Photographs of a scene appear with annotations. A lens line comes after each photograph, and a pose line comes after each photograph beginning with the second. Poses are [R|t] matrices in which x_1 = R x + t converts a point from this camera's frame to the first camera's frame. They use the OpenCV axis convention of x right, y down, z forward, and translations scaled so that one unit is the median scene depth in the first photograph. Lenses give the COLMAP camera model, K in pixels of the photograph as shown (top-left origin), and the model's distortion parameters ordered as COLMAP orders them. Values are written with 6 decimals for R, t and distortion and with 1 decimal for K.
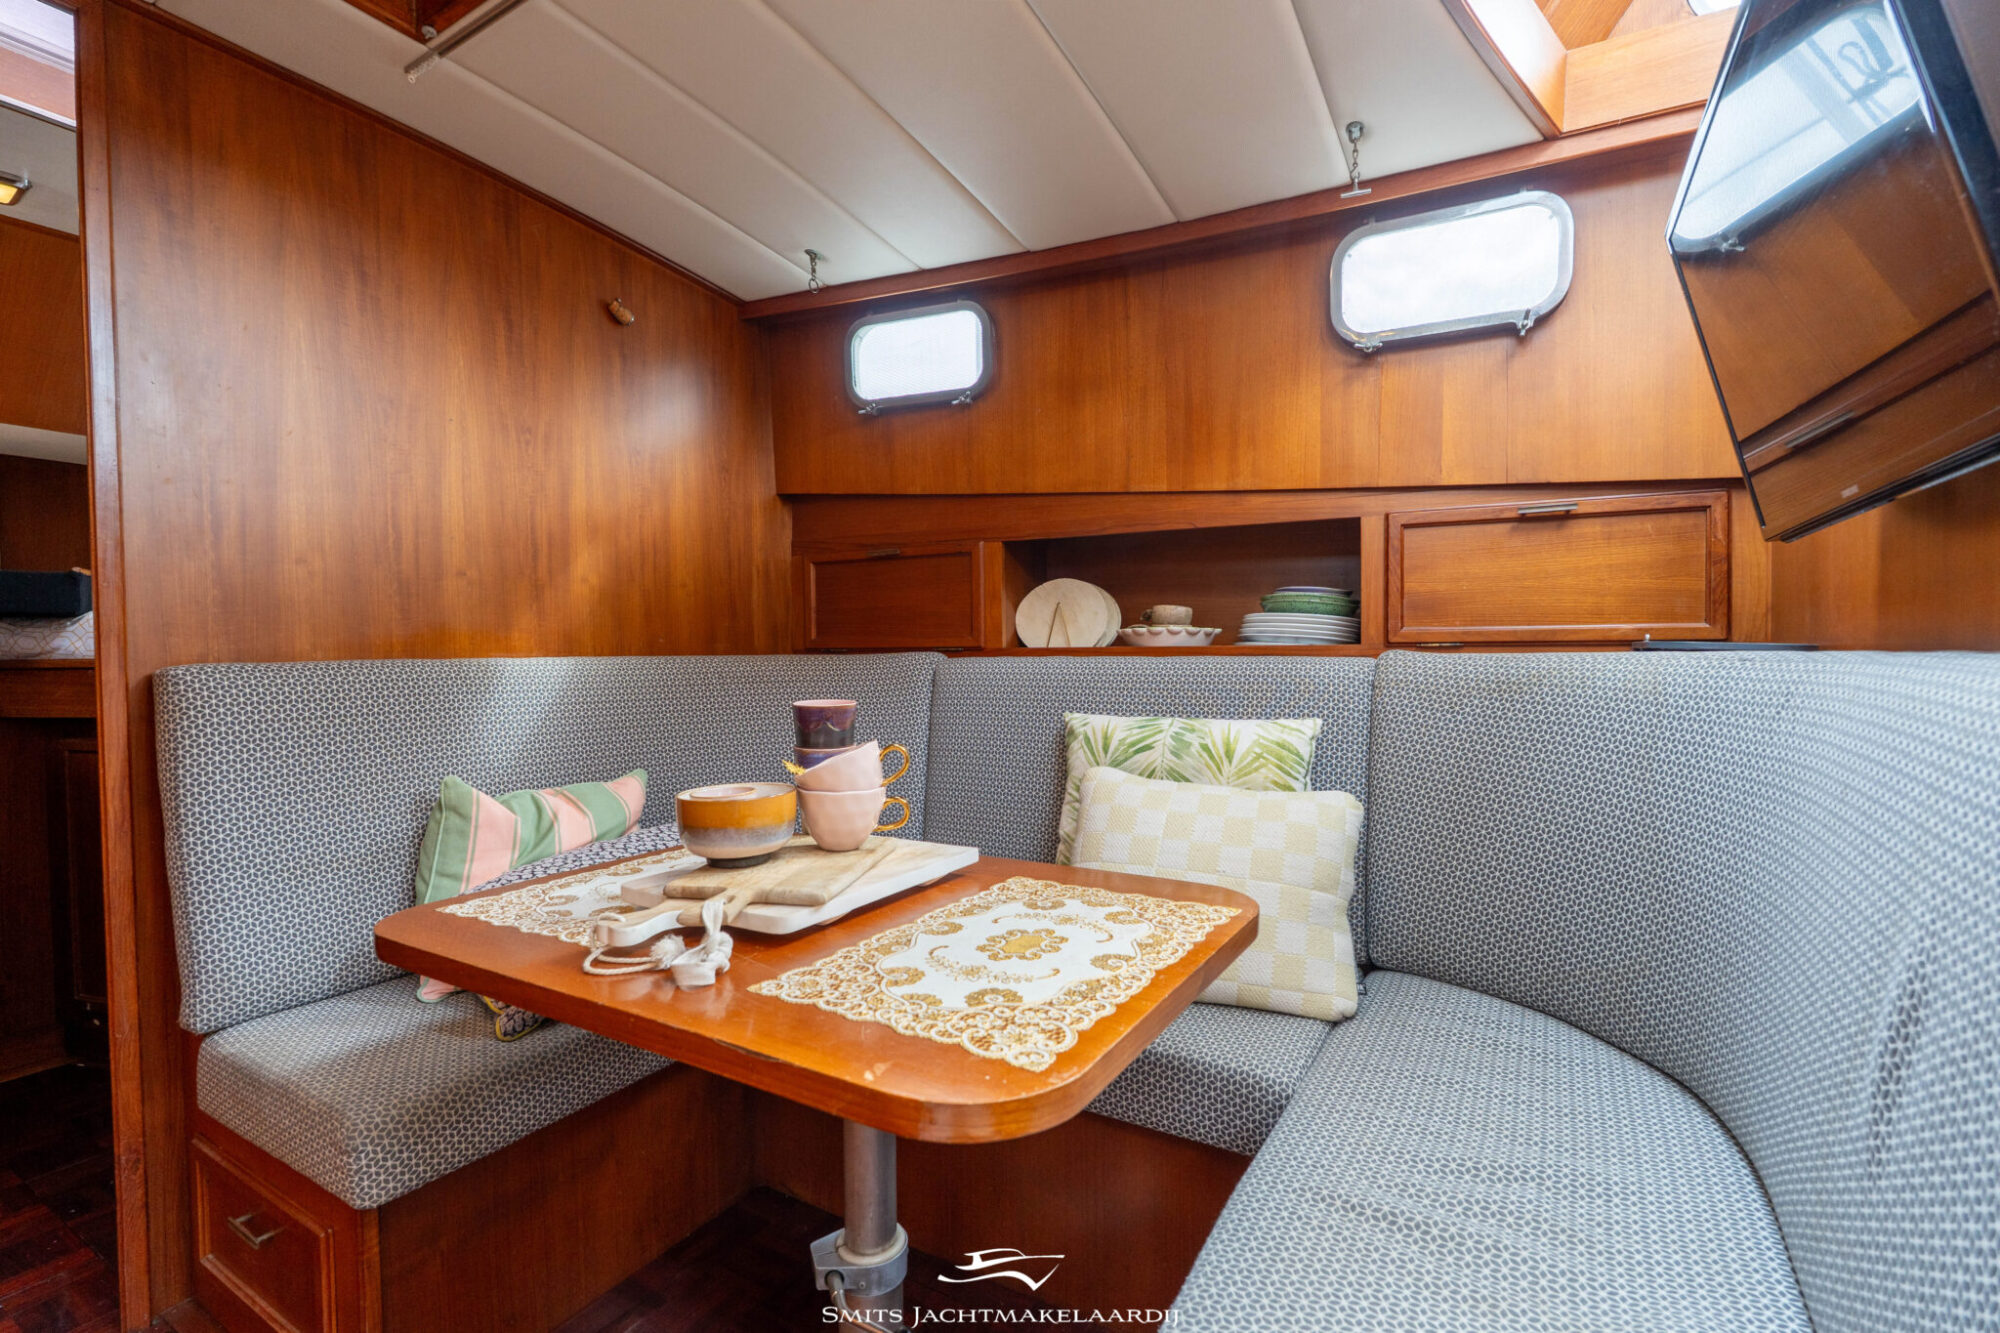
lens RADIAL K [[889.6, 0, 988.7], [0, 889.6, 673.4], [0, 0, 1]] dist [0.001629, -0.000882]
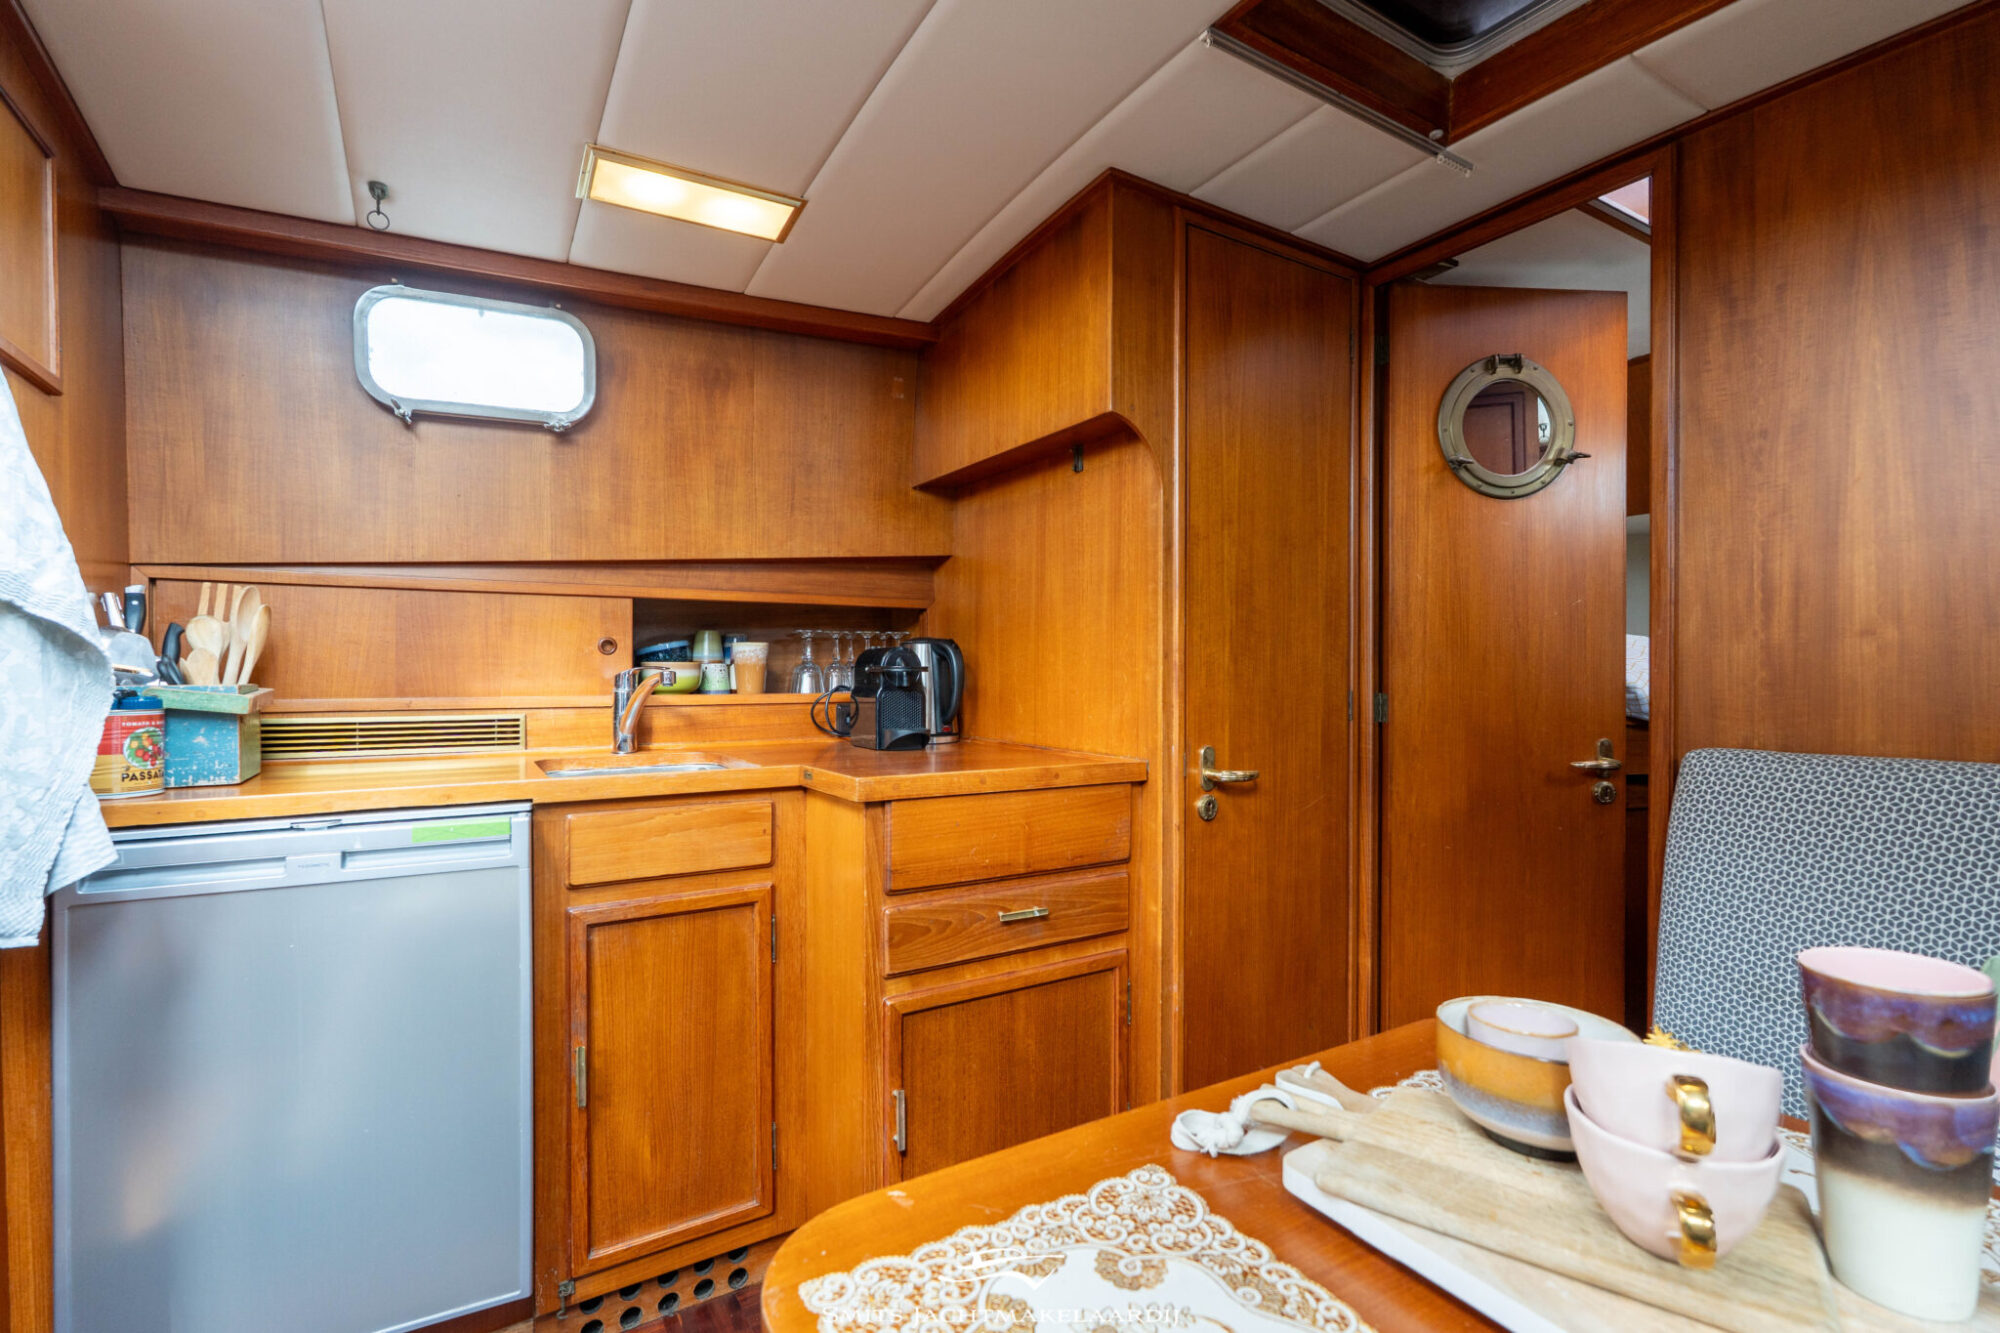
lens RADIAL K [[889.6, 0, 1000.9], [0, 889.6, 683.4], [0, 0, 1]] dist [0.001629, -0.000882]
pose [[-0.449858, 0.026739, -0.892700, 0.320018], [-0.022219, 0.998907, 0.041116, -0.094728], [0.892824, 0.038331, -0.448772, 0.646999]]
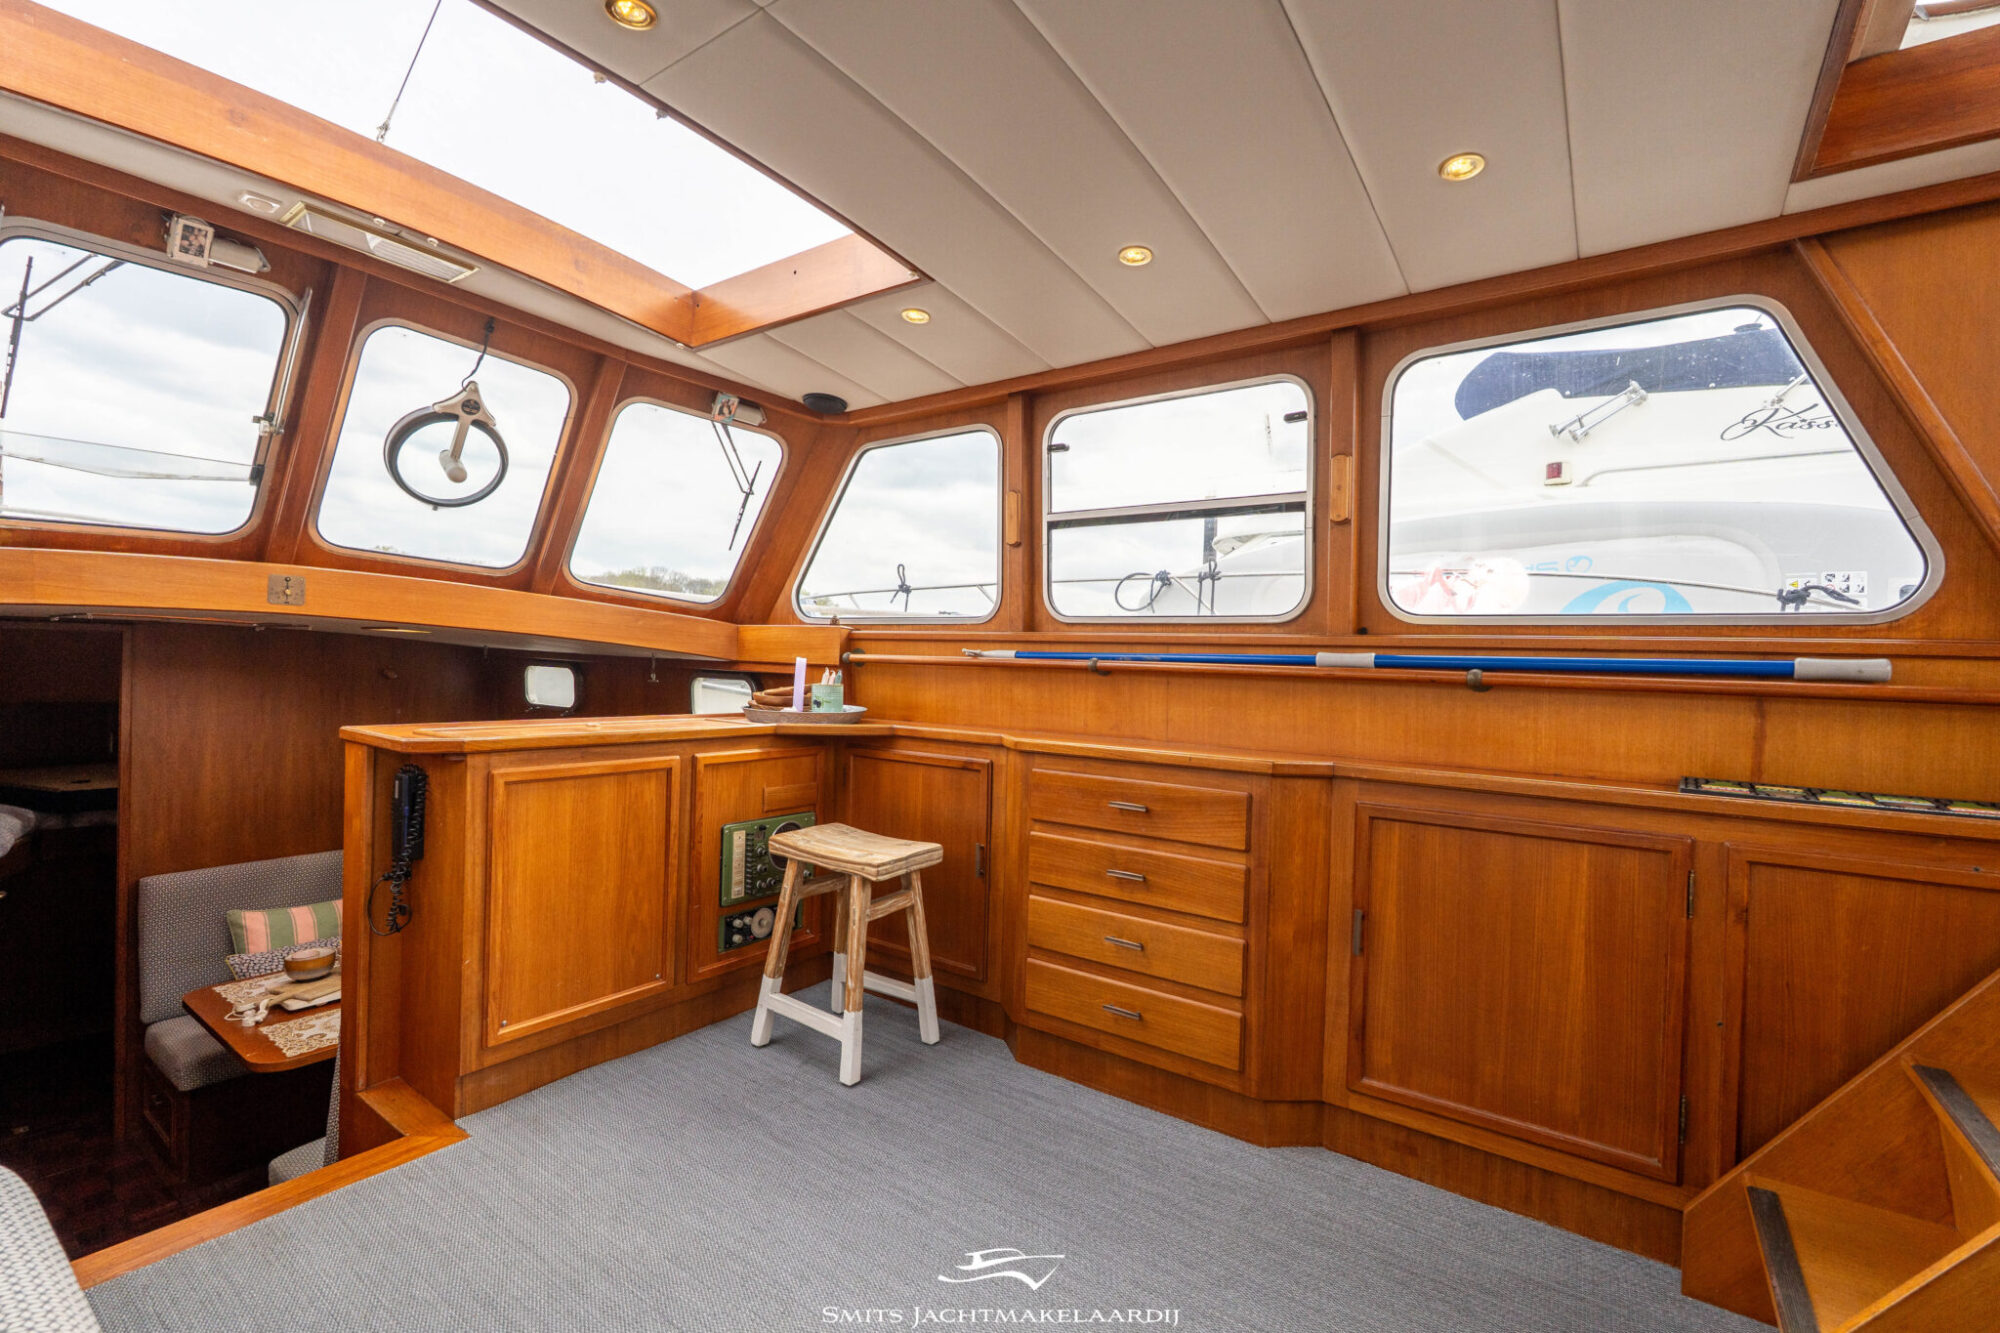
lens RADIAL K [[889.6, 0, 1002.4], [0, 889.6, 671.3], [0, 0, 1]] dist [0.001629, -0.000882]
pose [[0.995946, 0.041066, -0.080034, 1.473789], [-0.042384, 0.998991, -0.014835, -0.573419], [0.079344, 0.018167, 0.996682, -1.172568]]
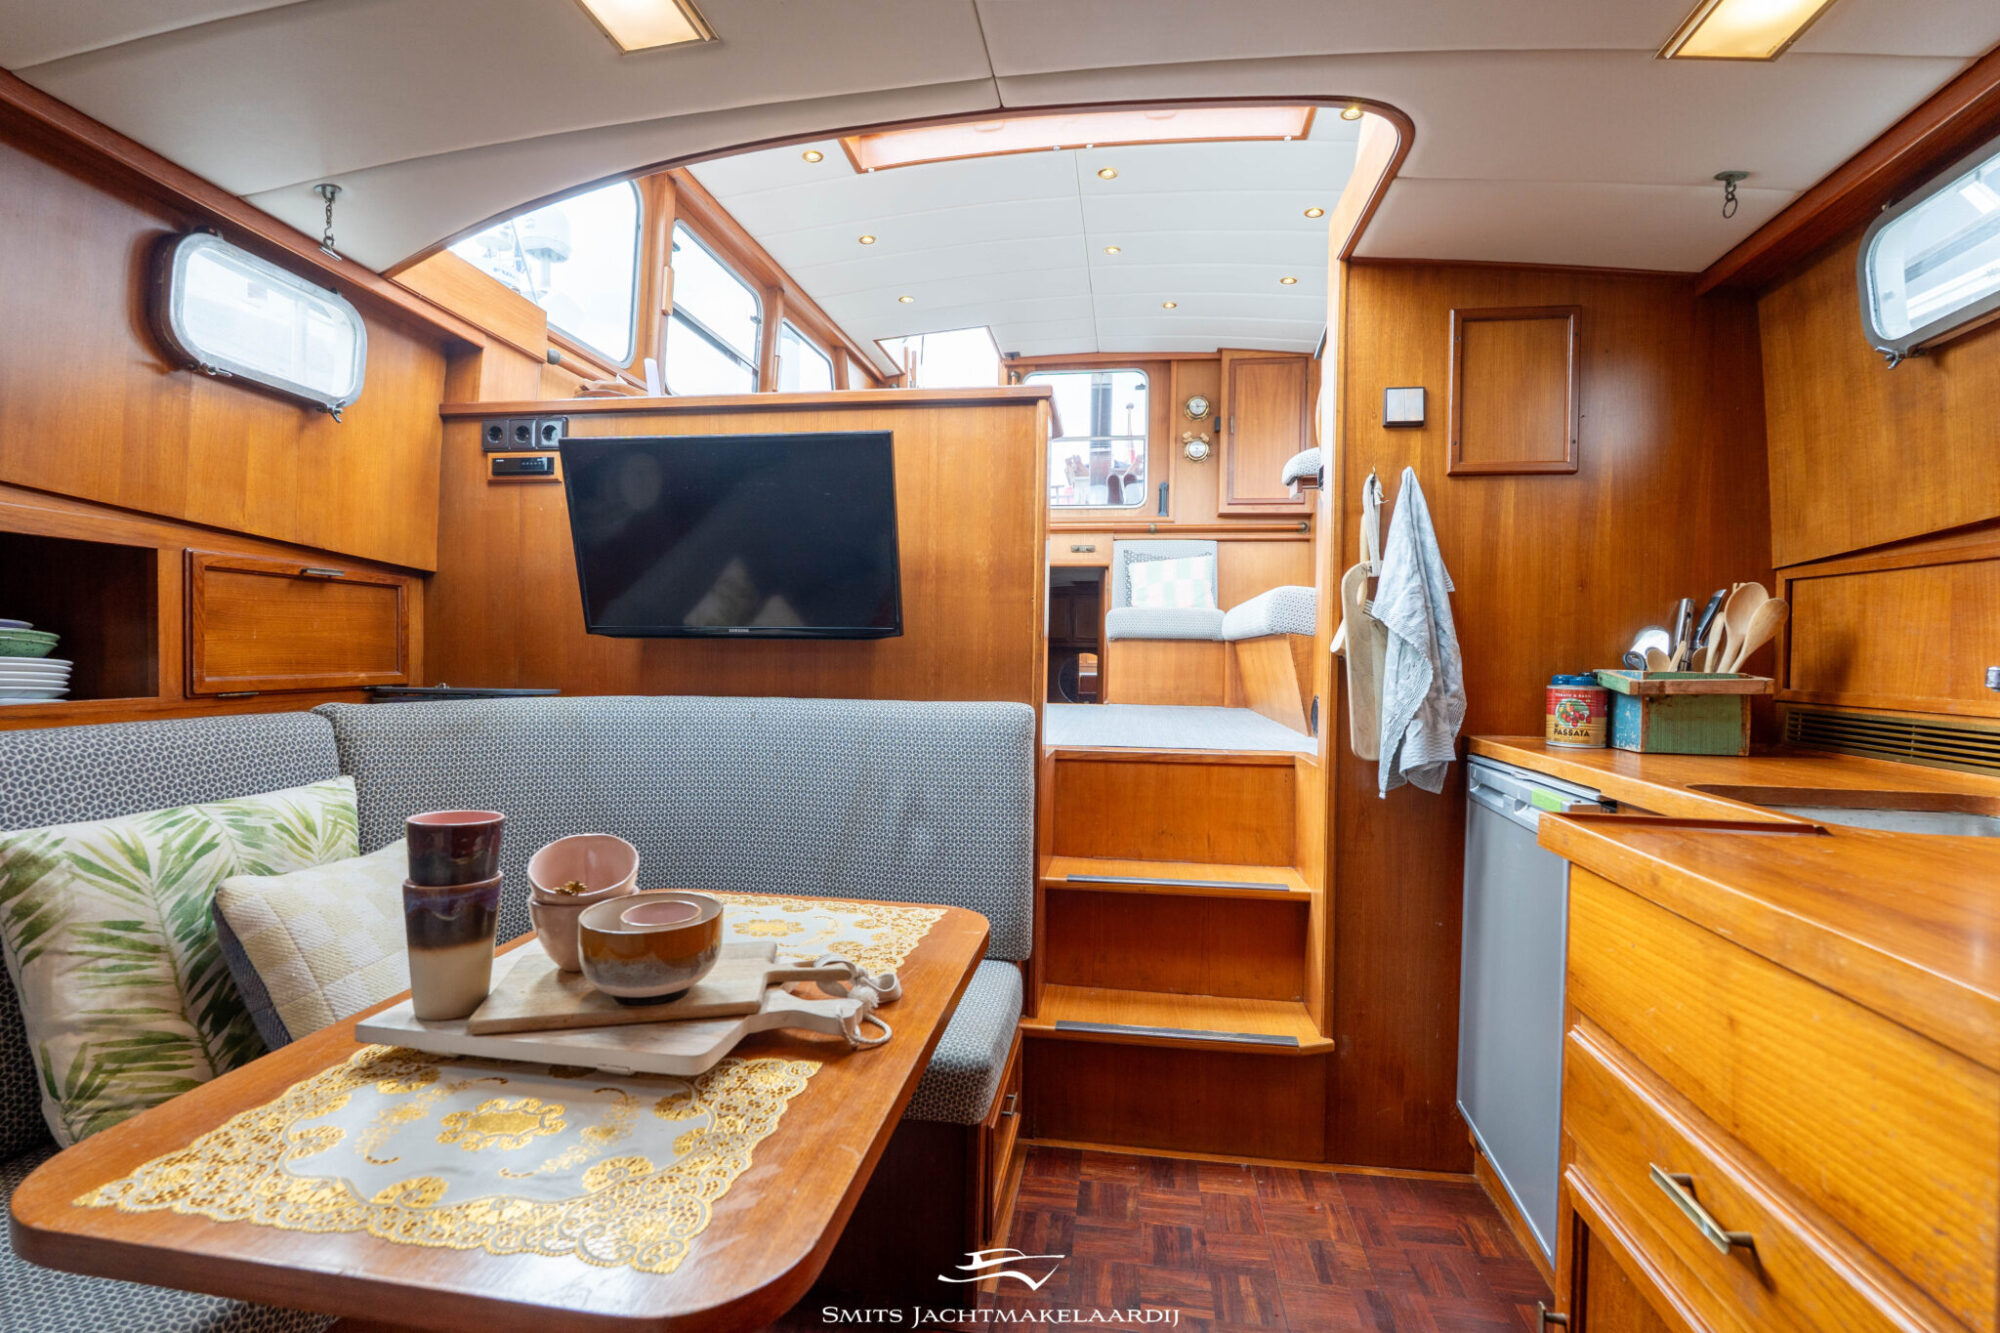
lens RADIAL K [[889.6, 0, 1006.9], [0, 889.6, 676.1], [0, 0, 1]] dist [0.001629, -0.000882]
pose [[-0.395148, -0.021640, 0.918362, -0.822348], [0.015226, 0.999431, 0.030102, -0.078798], [-0.918491, 0.025878, -0.394594, 0.702277]]
